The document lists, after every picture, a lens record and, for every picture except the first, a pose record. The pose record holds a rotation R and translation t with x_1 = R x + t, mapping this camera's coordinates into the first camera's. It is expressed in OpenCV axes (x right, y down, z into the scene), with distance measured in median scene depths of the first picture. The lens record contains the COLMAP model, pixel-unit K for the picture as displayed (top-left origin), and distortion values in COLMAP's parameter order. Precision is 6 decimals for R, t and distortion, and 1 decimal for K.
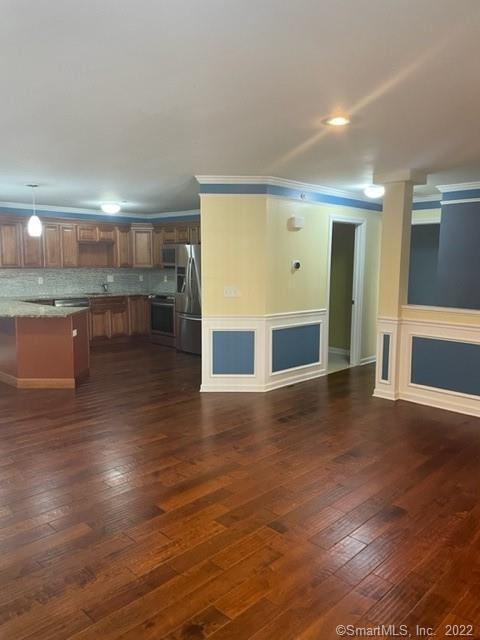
lens RADIAL K [[487.0, 0, 246.8], [0, 487.0, 323.5], [0, 0, 1]] dist [0.055432, -0.080659]
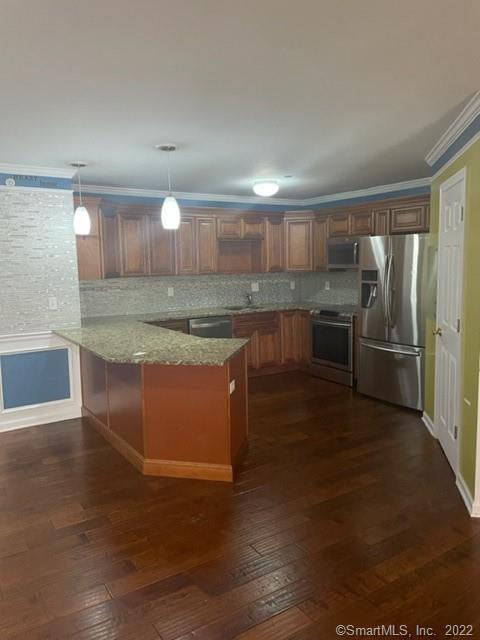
lens RADIAL K [[487.0, 0, 238.0], [0, 487.0, 317.6], [0, 0, 1]] dist [0.055432, -0.080659]
pose [[0.971919, 0.003420, -0.235290, -0.140582], [-0.005778, 0.999940, -0.009333, -0.041012], [0.235244, 0.010431, 0.971880, 0.290613]]
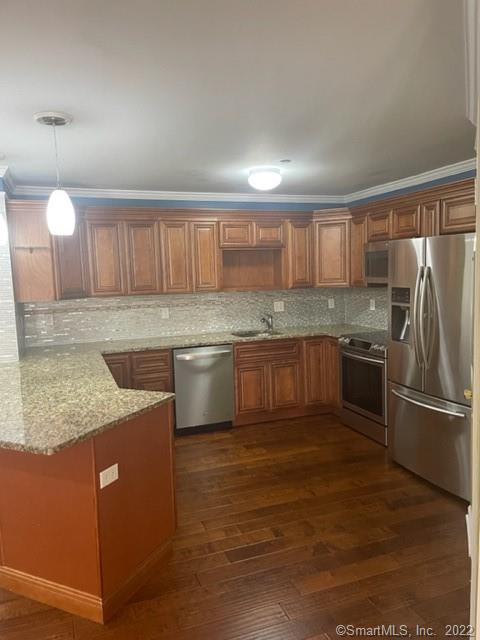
lens RADIAL K [[487.0, 0, 239.0], [0, 487.0, 321.7], [0, 0, 1]] dist [0.055432, -0.080659]
pose [[0.896662, 0.010497, -0.442592, -0.061536], [-0.020300, 0.999642, -0.017418, -0.067006], [0.442251, 0.024603, 0.896554, 0.479362]]
